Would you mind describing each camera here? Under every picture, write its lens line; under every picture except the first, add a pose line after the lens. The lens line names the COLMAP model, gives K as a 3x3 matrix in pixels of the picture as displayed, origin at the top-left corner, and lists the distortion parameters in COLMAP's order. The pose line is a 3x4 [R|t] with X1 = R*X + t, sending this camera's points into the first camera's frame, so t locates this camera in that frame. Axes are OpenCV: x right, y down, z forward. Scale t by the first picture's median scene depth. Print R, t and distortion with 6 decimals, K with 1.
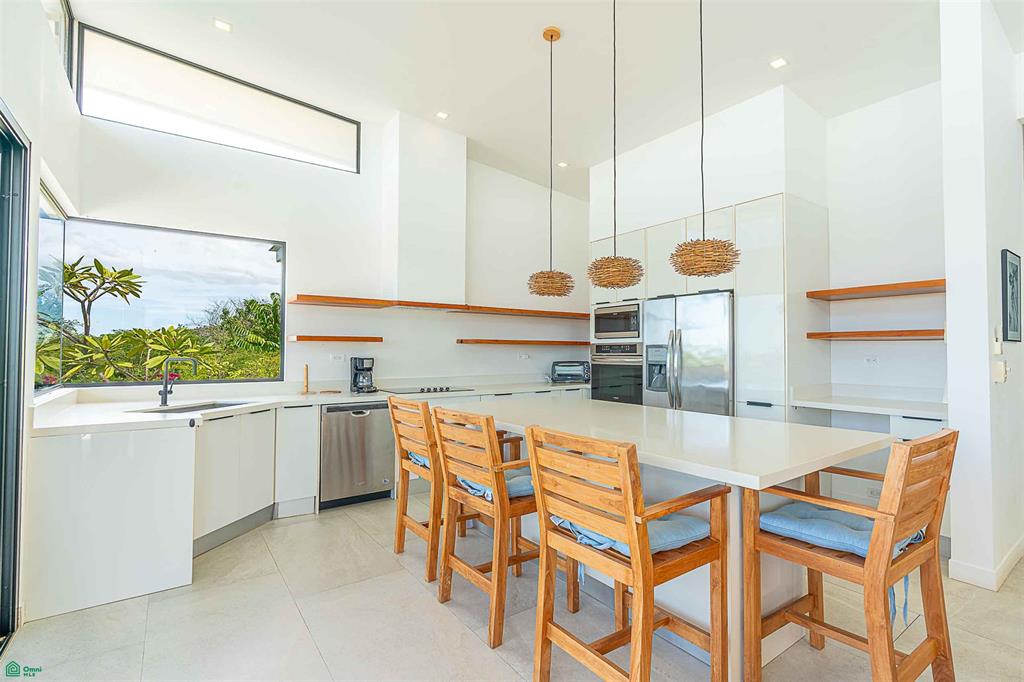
lens RADIAL K [[475.5, 0, 538.0], [0, 475.5, 342.7], [0, 0, 1]] dist [-0.014264, 0.001657]
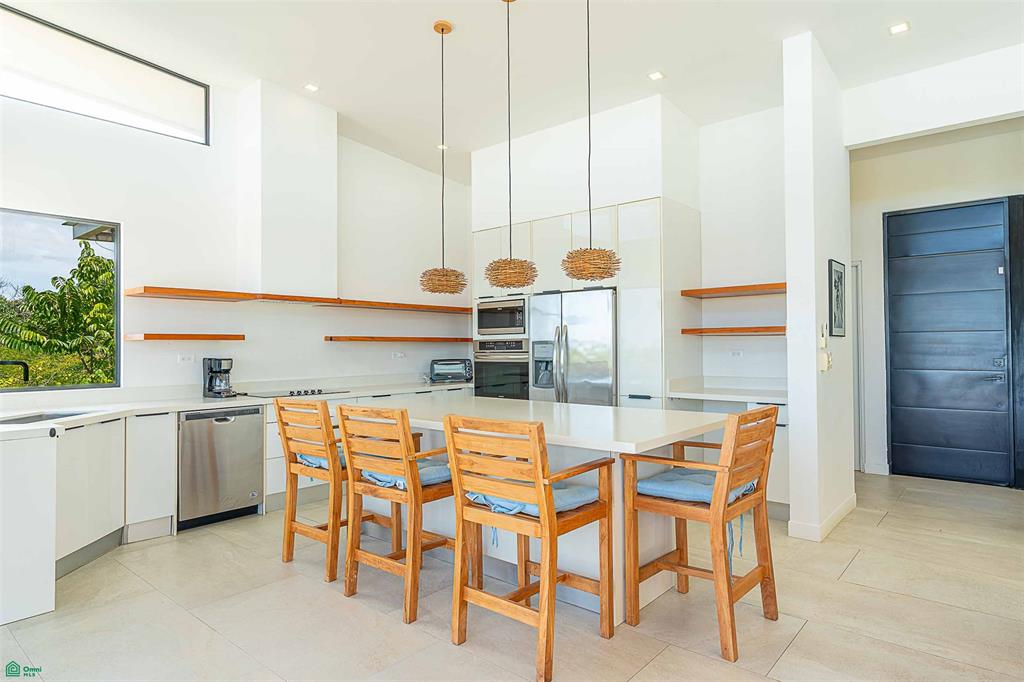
lens RADIAL K [[582.1, 0, 516.4], [0, 582.1, 346.8], [0, 0, 1]] dist [-0.019271, -0.001584]
pose [[0.976025, -0.009838, 0.217436, -0.087844], [0.006388, 0.999842, 0.016562, -0.005035], [-0.217565, -0.014776, 0.975934, -0.217322]]
